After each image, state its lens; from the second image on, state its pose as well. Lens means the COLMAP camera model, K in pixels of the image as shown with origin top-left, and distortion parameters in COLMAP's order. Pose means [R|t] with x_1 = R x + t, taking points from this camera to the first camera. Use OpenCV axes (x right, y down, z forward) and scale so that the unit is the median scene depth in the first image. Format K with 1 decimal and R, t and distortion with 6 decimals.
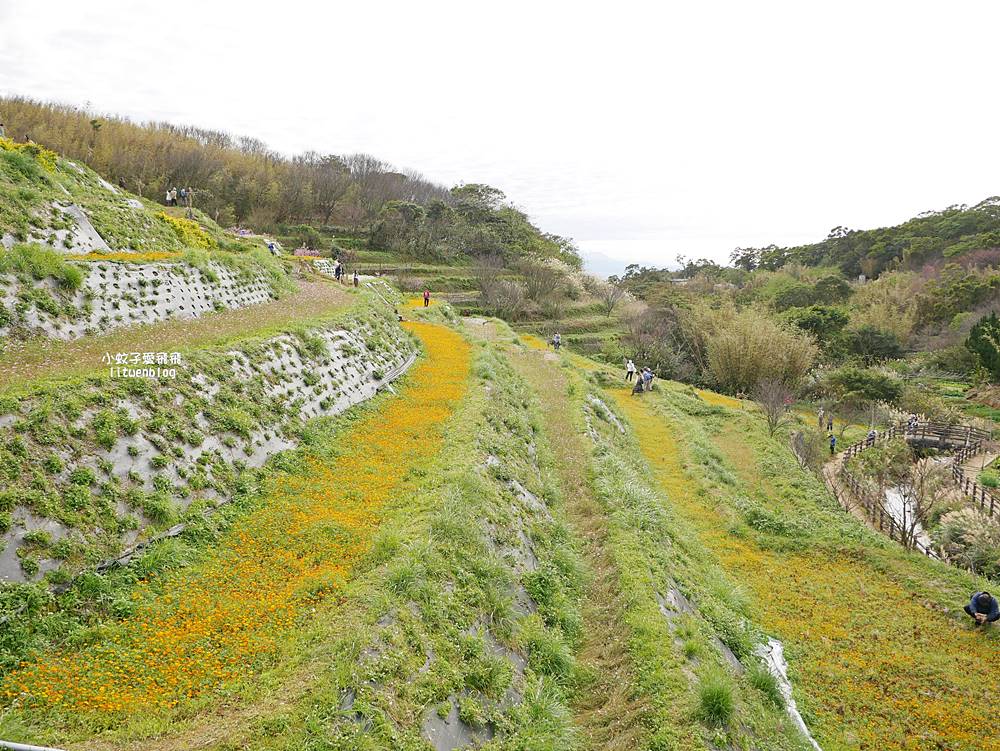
lens RADIAL K [[835.9, 0, 497.5], [0, 835.9, 367.6], [0, 0, 1]] dist [-0.042784, 0.019019]
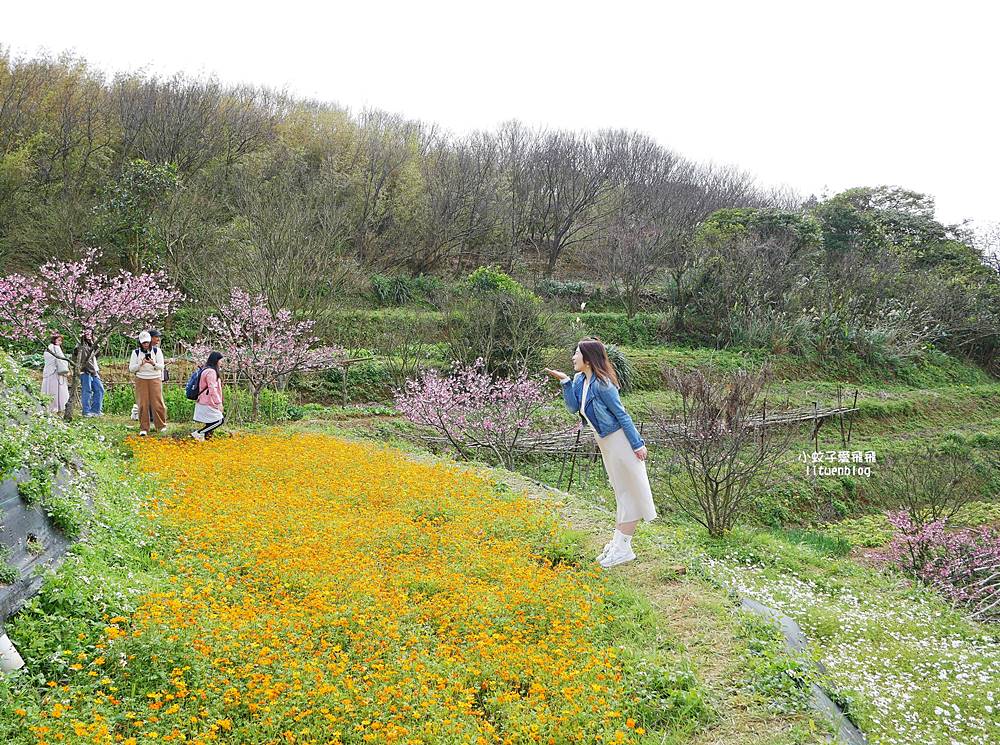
lens RADIAL K [[855.4, 0, 500.2], [0, 855.4, 371.5], [0, 0, 1]] dist [-0.000205, 0.000377]
pose [[0.971508, -0.011438, -0.236729, -0.117010], [-0.010124, 0.995920, -0.089667, -0.081131], [0.236789, 0.089509, 0.967429, 0.535489]]
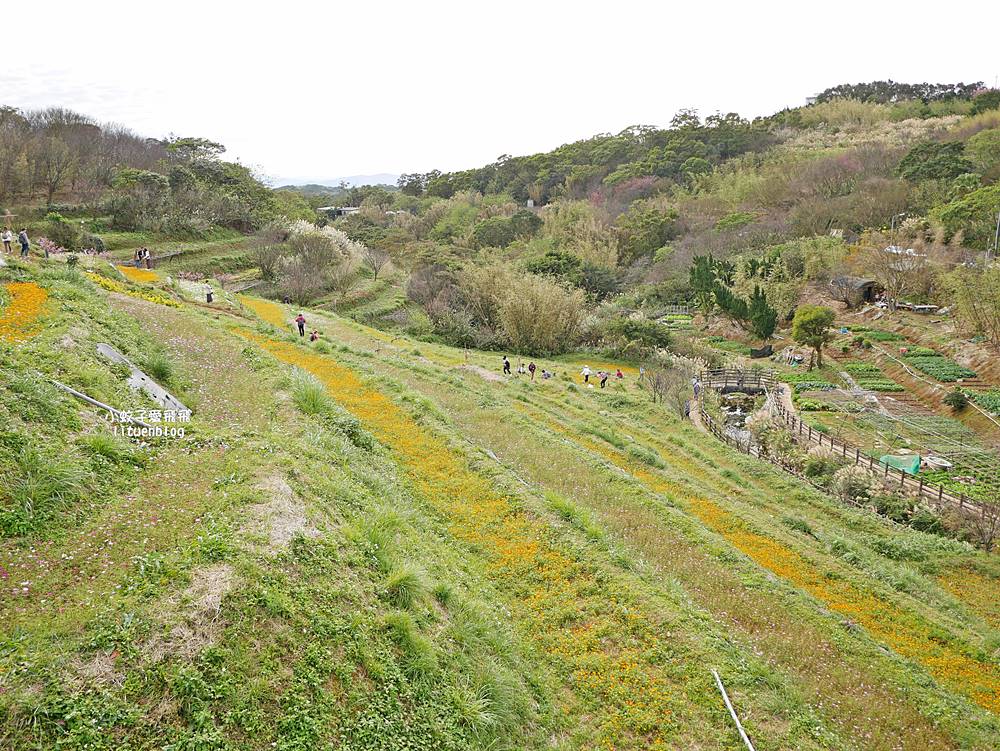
lens RADIAL K [[835.9, 0, 497.5], [0, 835.9, 367.6], [0, 0, 1]] dist [-0.042784, 0.019019]
pose [[0.900962, -0.130469, 0.413819, -0.141602], [0.086390, 0.988566, 0.123588, -0.059654], [-0.425212, -0.075599, 0.901931, 0.027984]]
